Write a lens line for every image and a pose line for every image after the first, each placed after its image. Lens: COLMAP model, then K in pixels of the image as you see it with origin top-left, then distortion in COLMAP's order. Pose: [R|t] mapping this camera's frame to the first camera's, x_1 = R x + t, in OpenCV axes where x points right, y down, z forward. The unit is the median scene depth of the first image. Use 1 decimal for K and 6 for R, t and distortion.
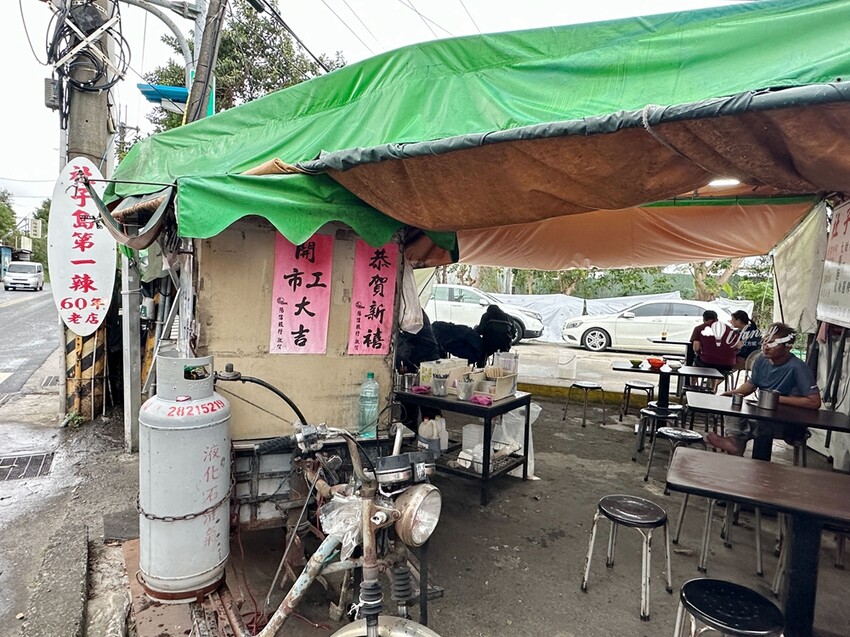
lens RADIAL K [[519.1, 0, 424.7], [0, 519.1, 320.4], [0, 0, 1]] dist [-0.007181, -0.001370]
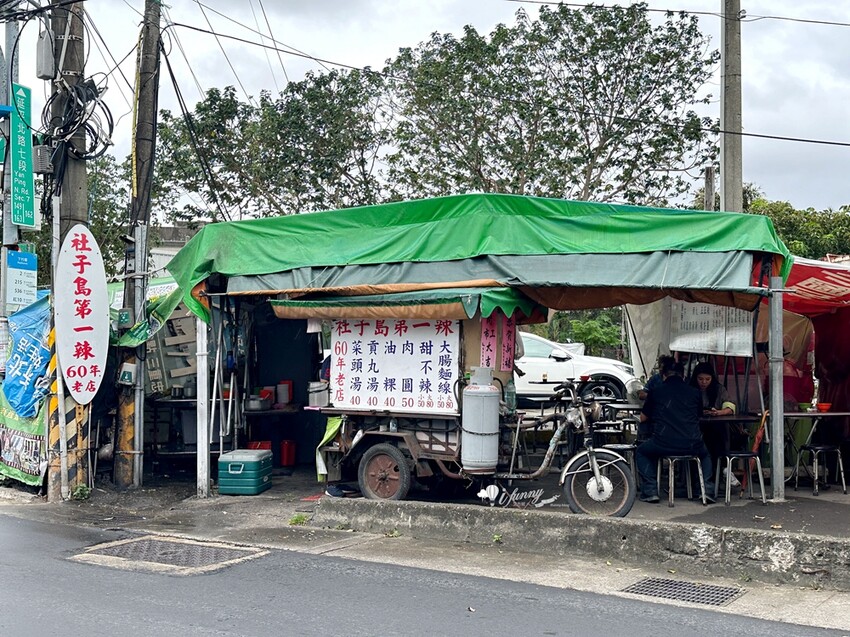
lens RADIAL K [[1064.4, 0, 424.7], [0, 1064.4, 319.0], [0, 0, 1]] dist [0.120353, 0.000000]
pose [[0.886755, -0.034847, 0.460925, -1.032654], [0.074135, 0.994968, -0.067404, 0.055356], [-0.456256, 0.093942, 0.884876, -1.122784]]
